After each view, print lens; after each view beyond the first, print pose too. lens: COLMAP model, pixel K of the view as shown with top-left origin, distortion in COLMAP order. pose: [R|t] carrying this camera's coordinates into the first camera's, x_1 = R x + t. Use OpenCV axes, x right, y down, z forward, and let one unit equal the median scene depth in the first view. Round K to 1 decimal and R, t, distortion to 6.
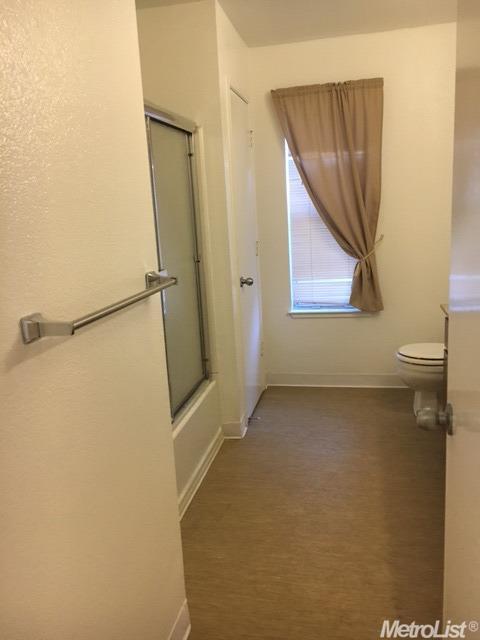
lens RADIAL K [[541.0, 0, 240.0], [0, 541.0, 320.0], [0, 0, 1]] dist [0.068650, -0.083028]
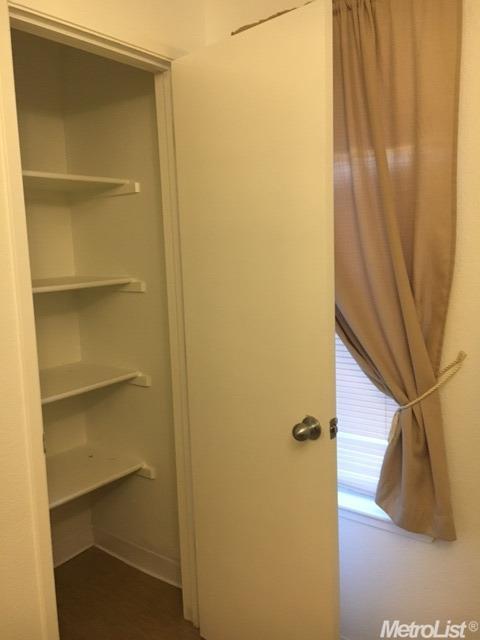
lens RADIAL K [[541.0, 0, 240.0], [0, 541.0, 320.0], [0, 0, 1]] dist [0.068650, -0.083028]
pose [[0.993746, 0.074286, -0.083369, 0.138465], [-0.092189, 0.967089, -0.237150, -0.074798], [0.063008, 0.243353, 0.967889, 0.610382]]
